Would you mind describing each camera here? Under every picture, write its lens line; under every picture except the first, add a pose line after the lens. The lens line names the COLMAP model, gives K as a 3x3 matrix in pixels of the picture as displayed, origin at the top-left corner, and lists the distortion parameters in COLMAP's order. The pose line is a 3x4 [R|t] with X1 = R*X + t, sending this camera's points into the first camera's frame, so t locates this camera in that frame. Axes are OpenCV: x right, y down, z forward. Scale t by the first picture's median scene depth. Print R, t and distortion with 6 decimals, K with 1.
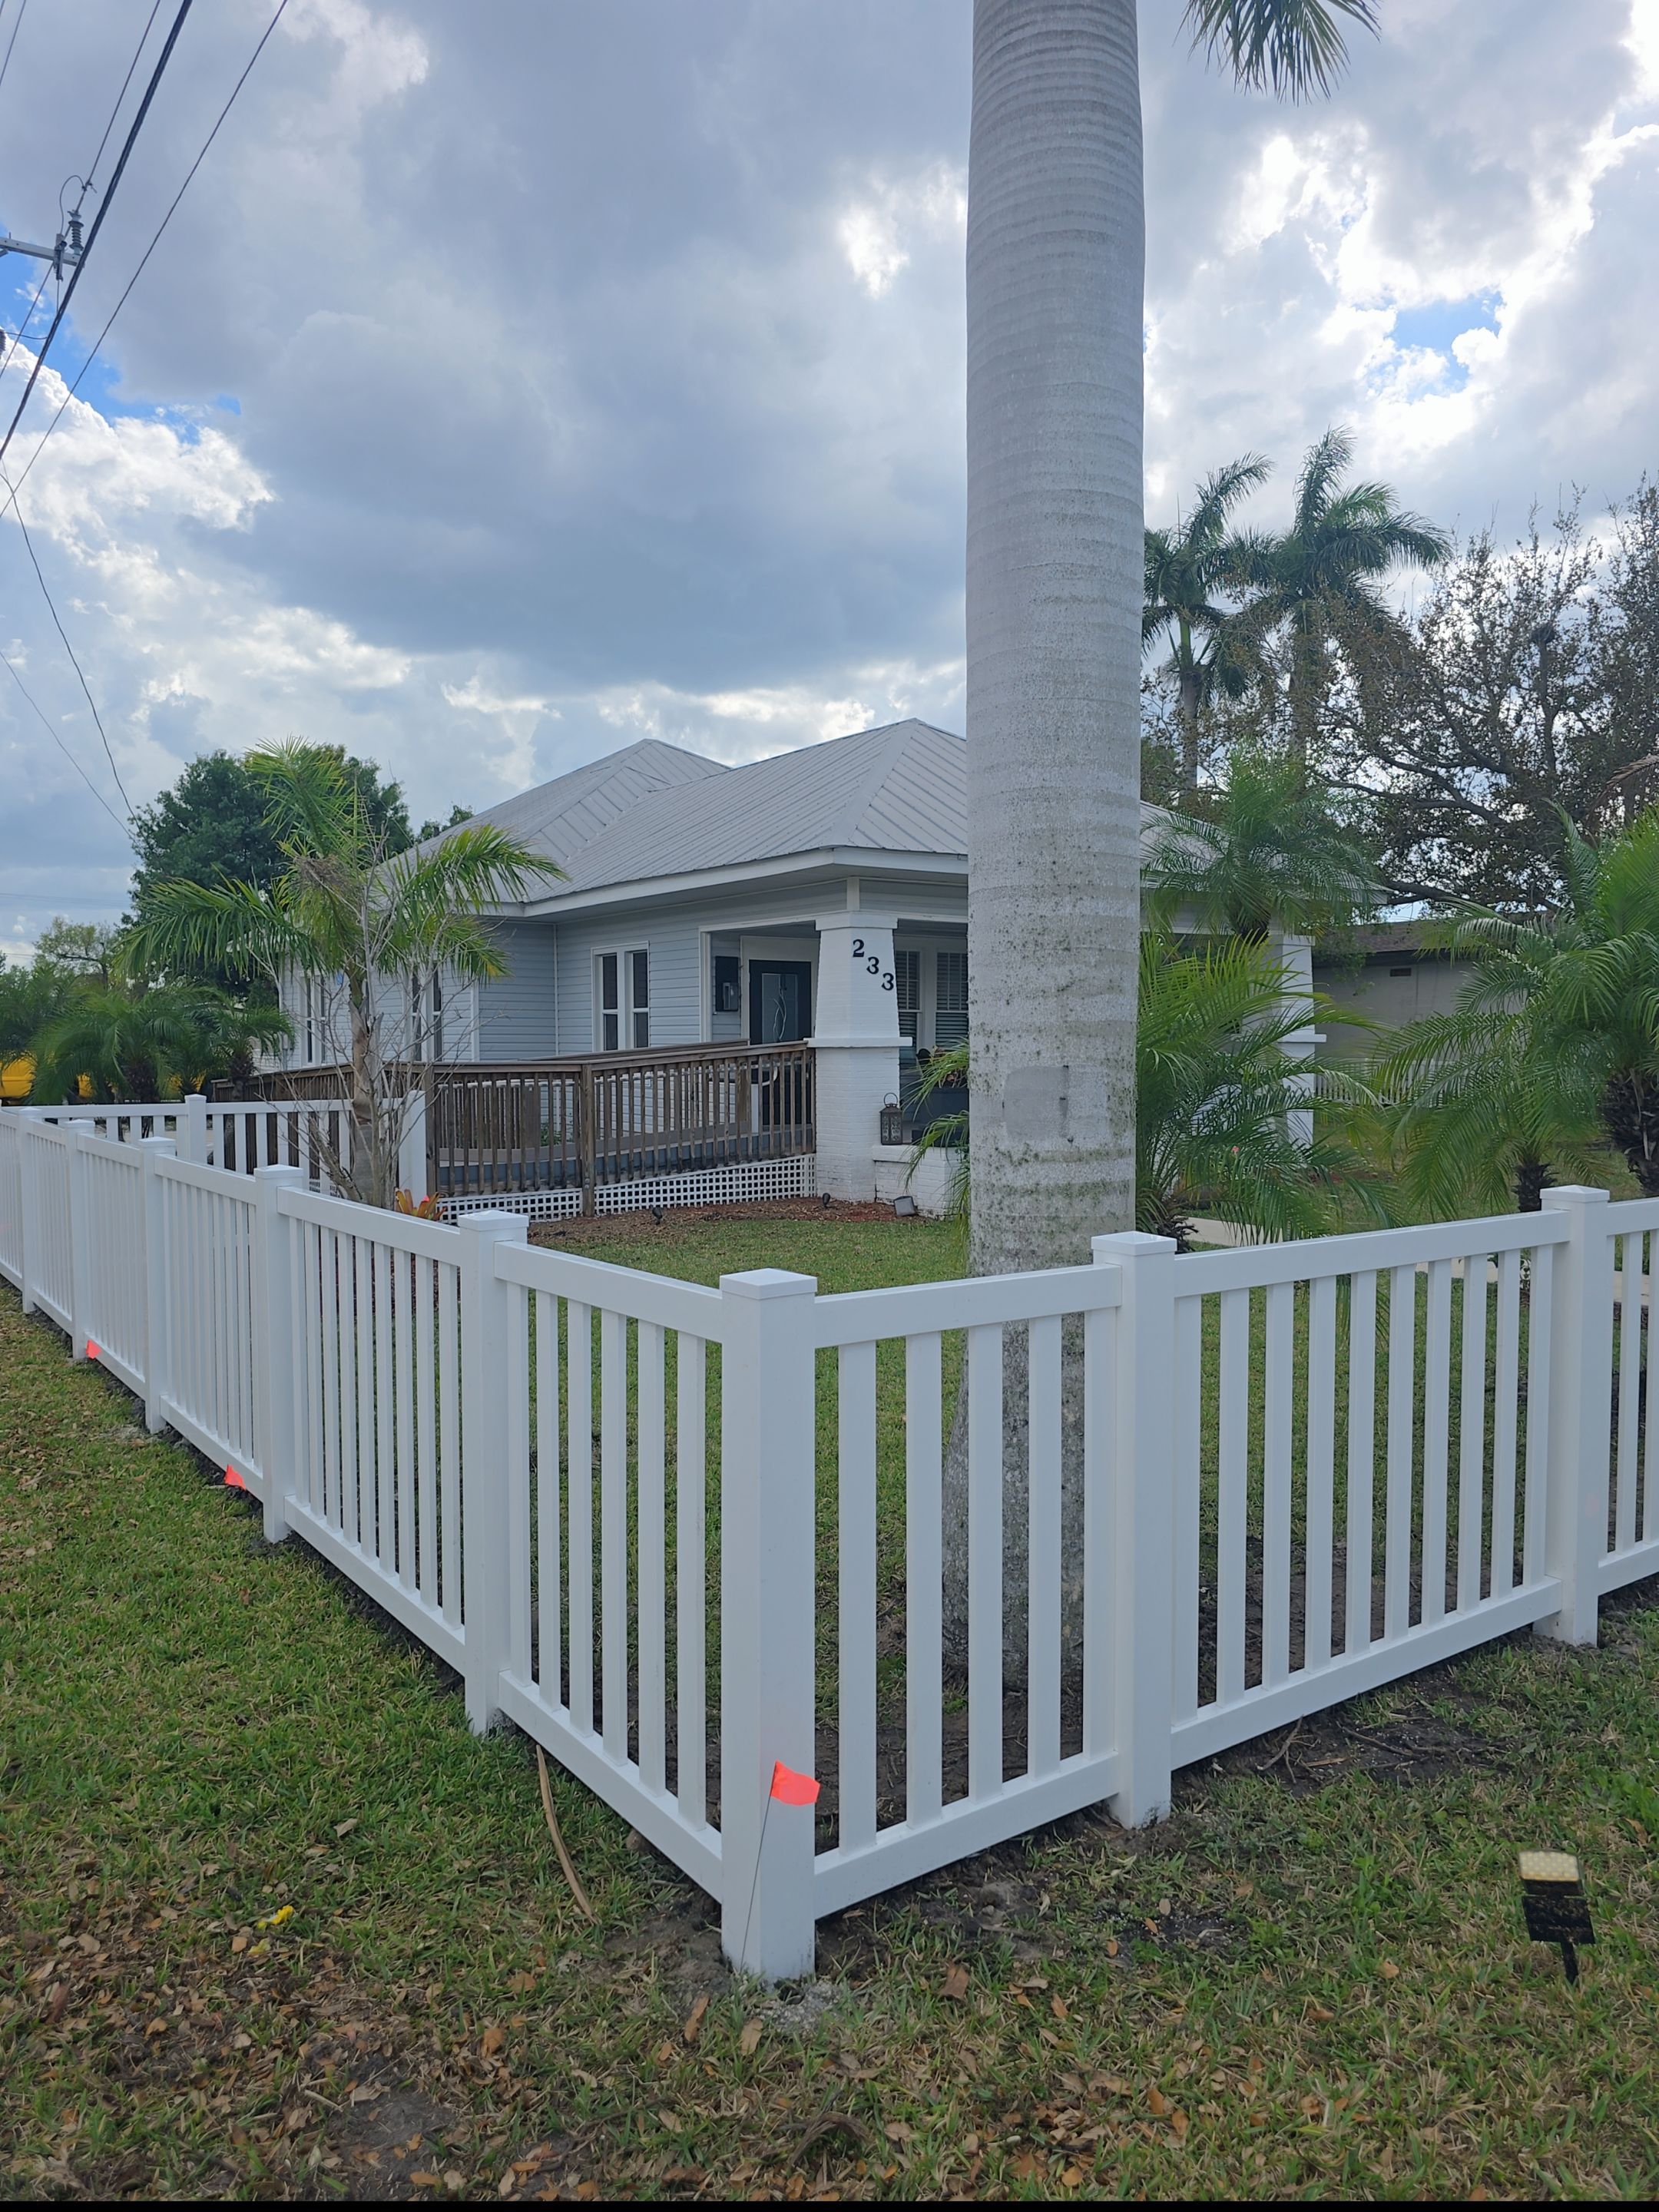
lens RADIAL K [[1487.8, 0, 837.8], [0, 1487.8, 1141.9], [0, 0, 1]] dist [0.056081, -0.052815]
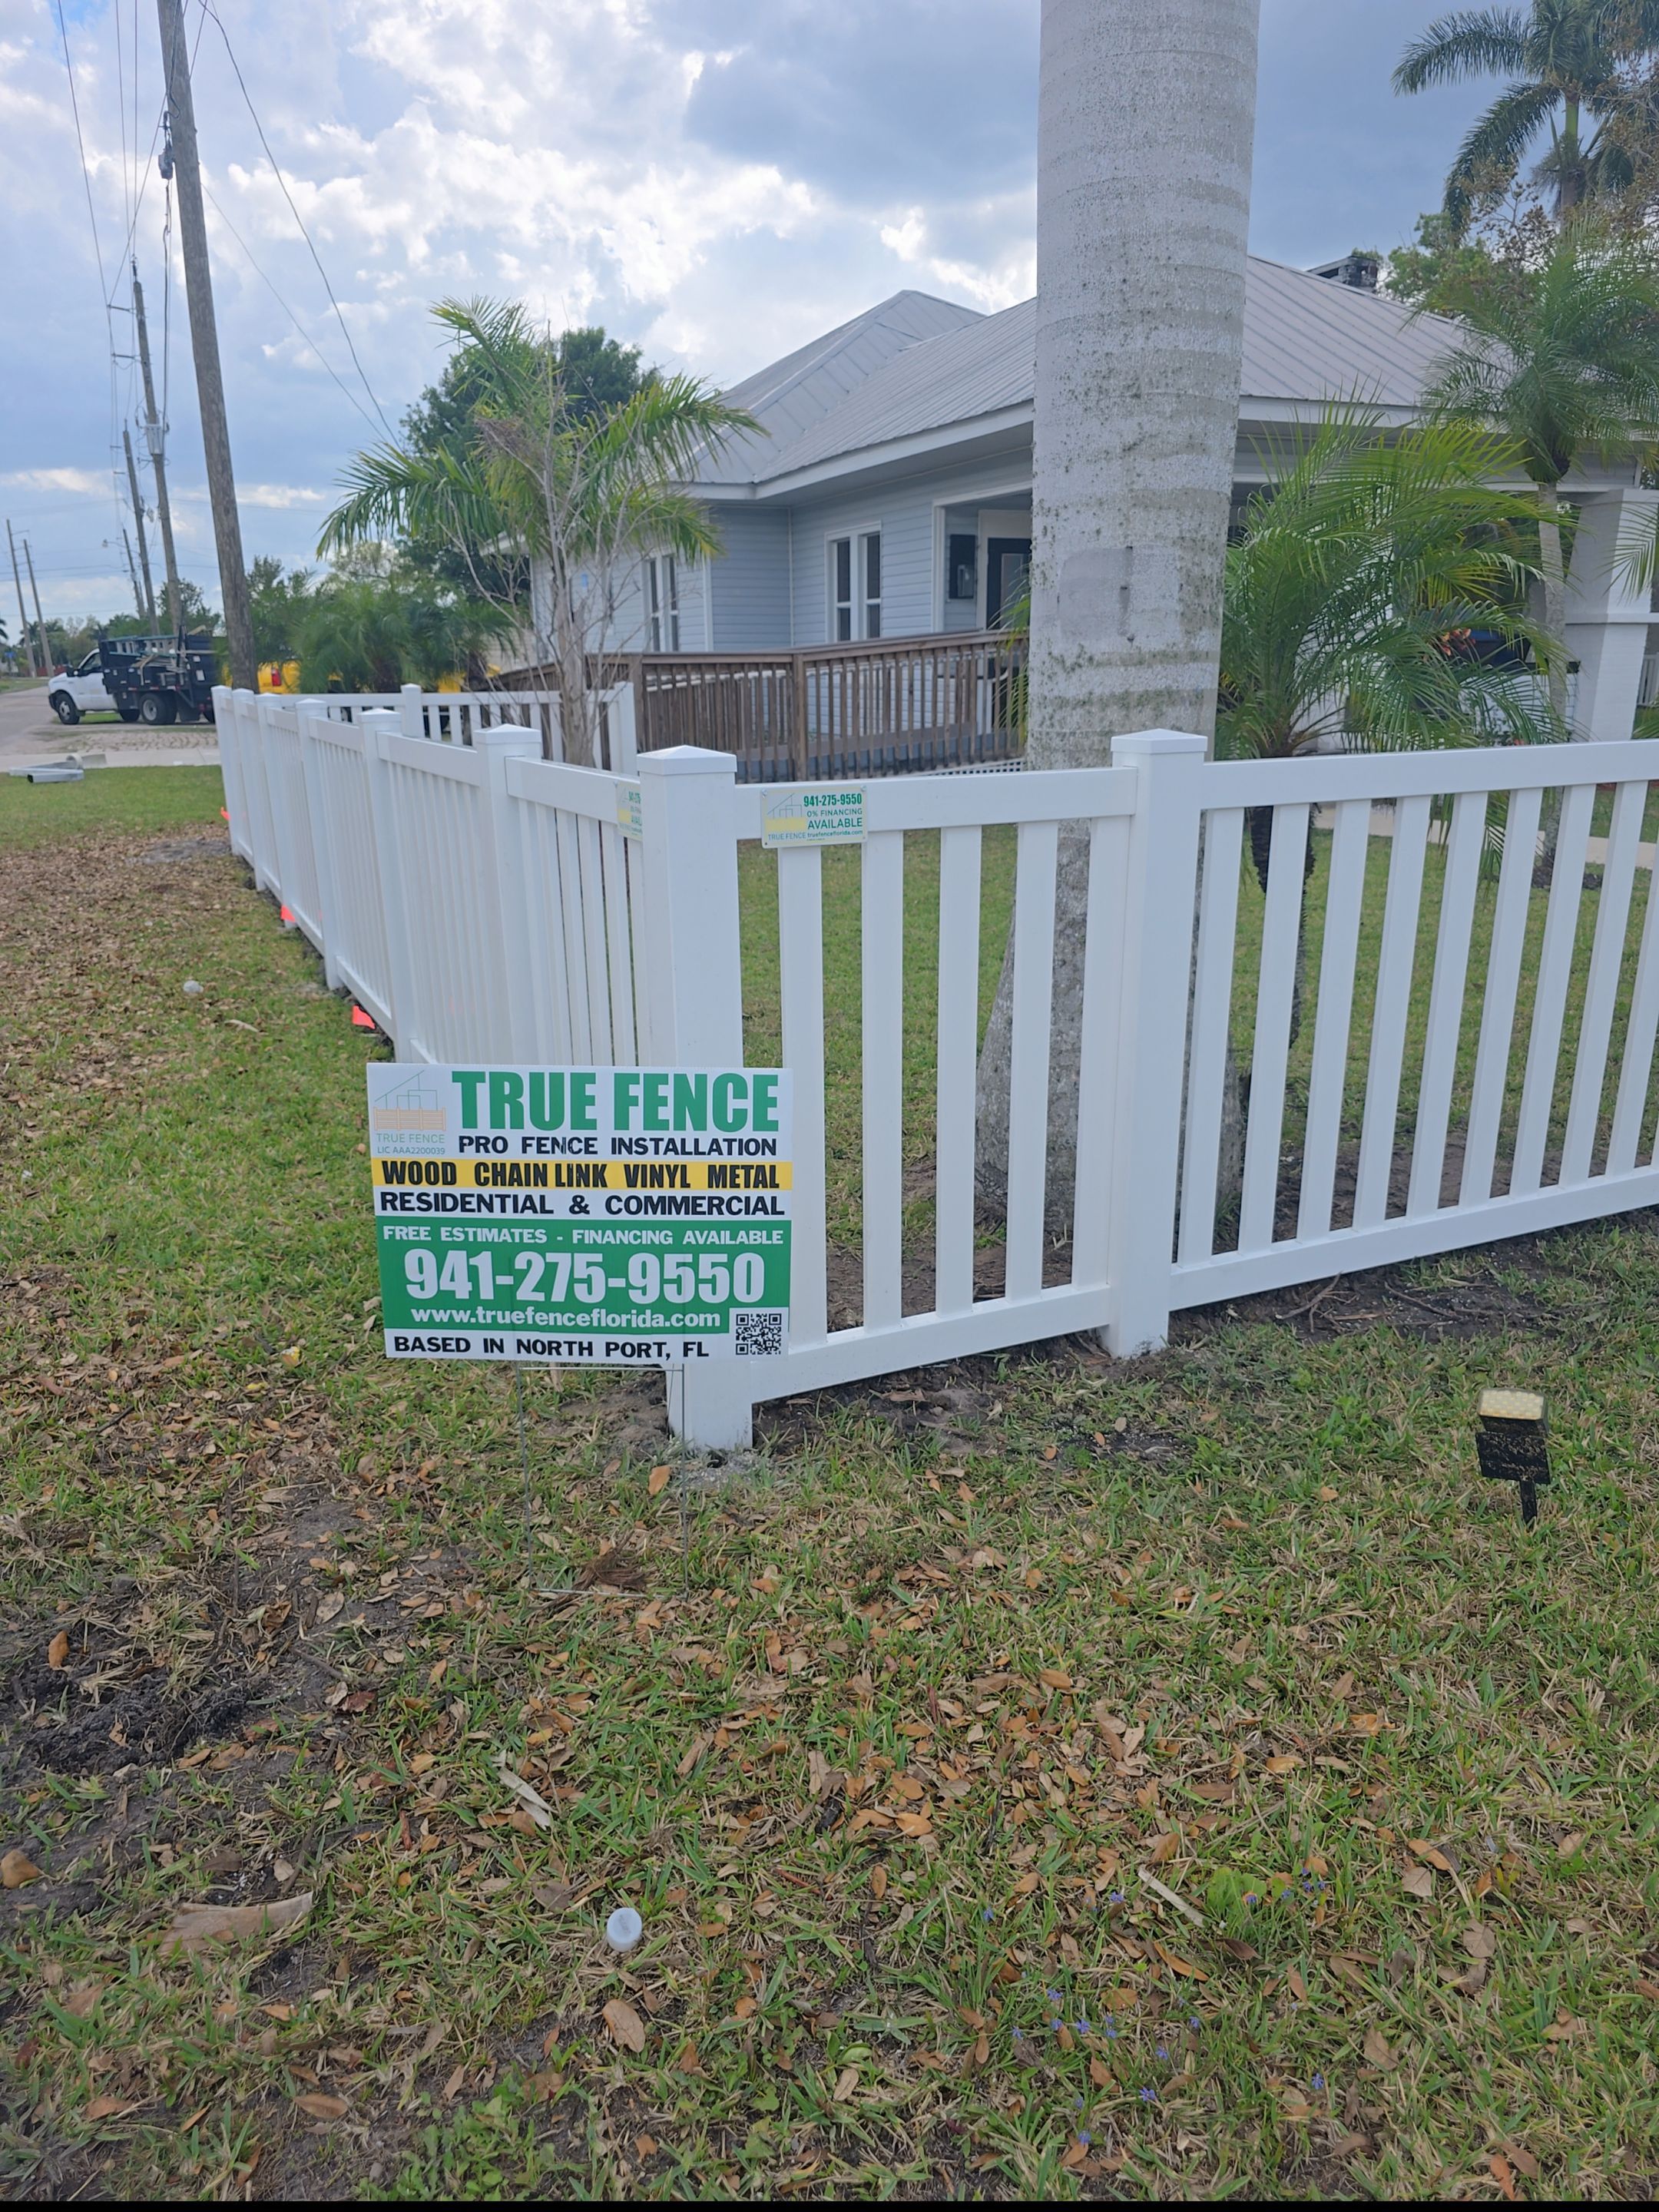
lens RADIAL K [[1487.8, 0, 837.8], [0, 1487.8, 1141.9], [0, 0, 1]] dist [0.056081, -0.052815]
pose [[0.981637, 0.046091, -0.185107, 0.166110], [-0.000419, 0.970890, 0.239526, 0.075996], [0.190759, -0.235050, 0.953081, 0.062267]]
